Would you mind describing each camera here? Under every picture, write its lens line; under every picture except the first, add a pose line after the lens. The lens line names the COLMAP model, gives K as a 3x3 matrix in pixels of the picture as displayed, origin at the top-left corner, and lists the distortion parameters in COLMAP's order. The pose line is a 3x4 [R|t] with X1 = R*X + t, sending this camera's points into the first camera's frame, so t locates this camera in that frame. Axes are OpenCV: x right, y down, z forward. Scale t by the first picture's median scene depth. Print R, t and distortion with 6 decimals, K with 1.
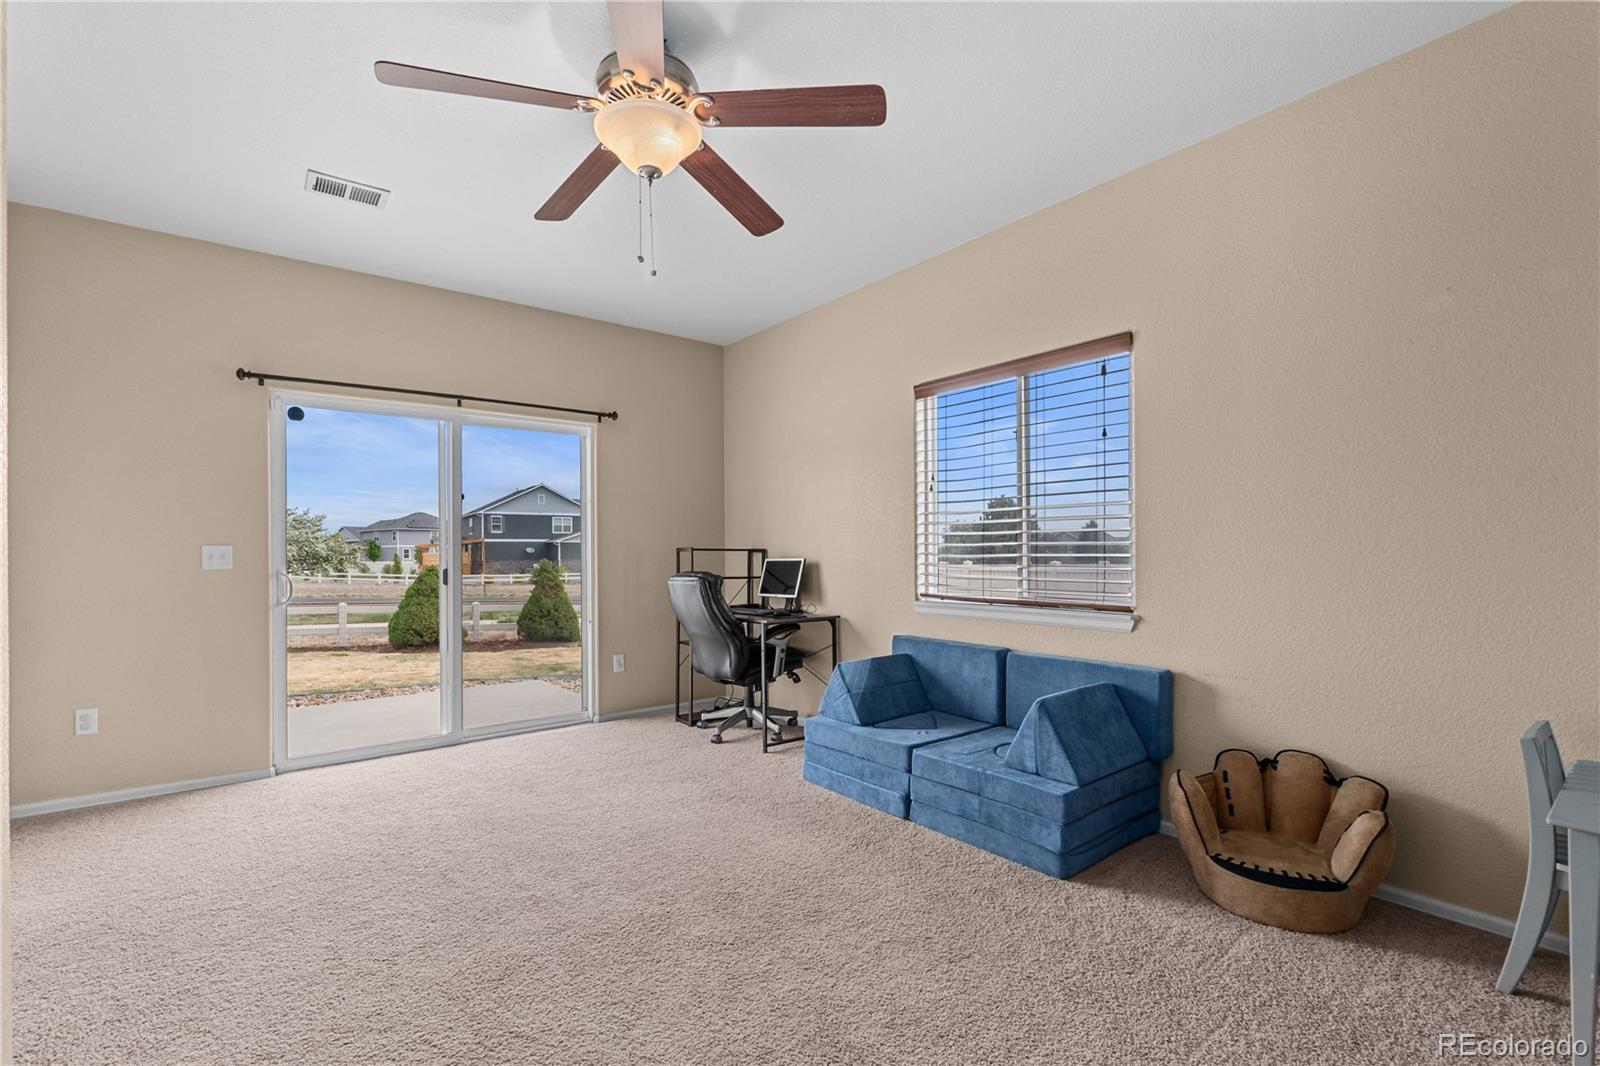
lens RADIAL K [[690.0, 0, 785.2], [0, 690.0, 548.5], [0, 0, 1]] dist [-0.003533, -0.000687]
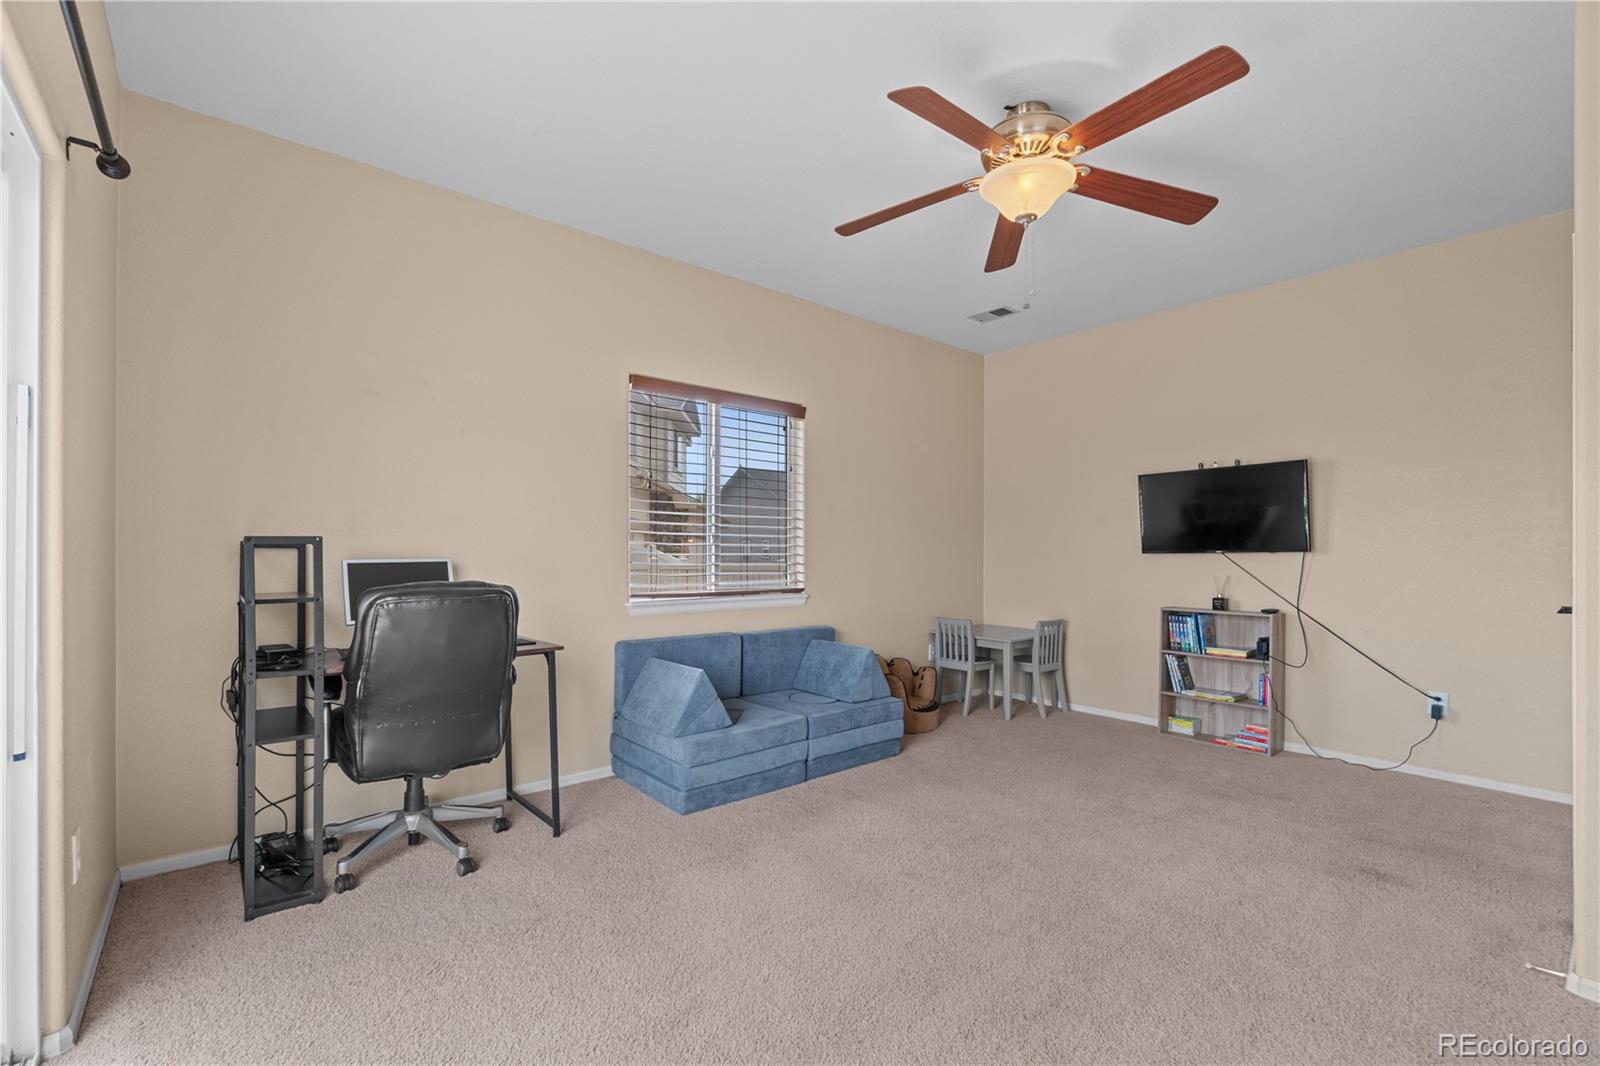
lens RADIAL K [[690.0, 0, 785.2], [0, 690.0, 548.5], [0, 0, 1]] dist [-0.003533, -0.000687]
pose [[-0.011666, 0.012180, 0.999858, -0.883703], [-0.004678, 0.999914, -0.012235, 0.014826], [-0.999921, -0.004820, -0.011608, 0.940784]]
